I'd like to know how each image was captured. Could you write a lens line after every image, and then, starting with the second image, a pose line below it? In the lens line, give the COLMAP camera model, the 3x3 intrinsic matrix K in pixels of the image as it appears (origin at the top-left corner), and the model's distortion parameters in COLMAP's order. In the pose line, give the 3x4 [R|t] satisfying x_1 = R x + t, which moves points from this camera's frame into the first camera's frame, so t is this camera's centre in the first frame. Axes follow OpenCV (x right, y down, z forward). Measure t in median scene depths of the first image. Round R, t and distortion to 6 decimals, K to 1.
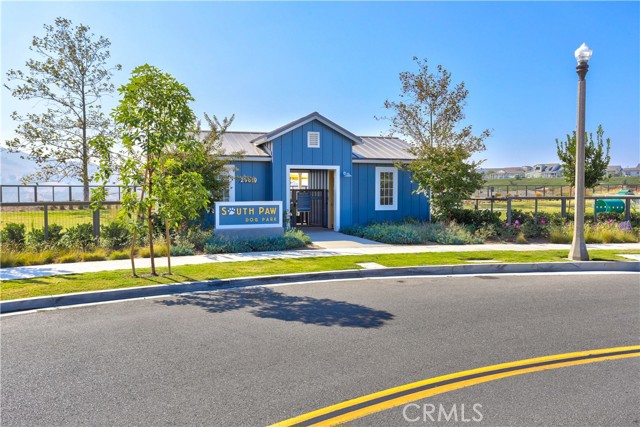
lens RADIAL K [[543.3, 0, 320.0], [0, 543.3, 213.5], [0, 0, 1]] dist [-0.004461, -0.004518]
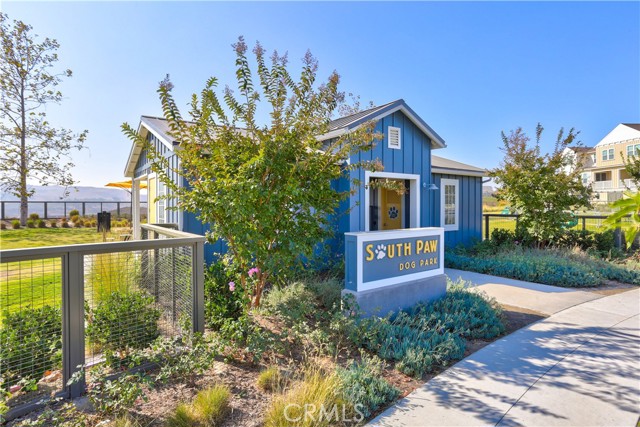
lens RADIAL K [[374.2, 0, 319.9], [0, 374.2, 204.5], [0, 0, 1]] dist [-0.000890, 0.001423]
pose [[0.964675, -0.000295, 0.263443, -0.129700], [0.012288, 0.998961, -0.043878, -0.013811], [-0.263156, 0.045565, 0.963677, 0.292724]]
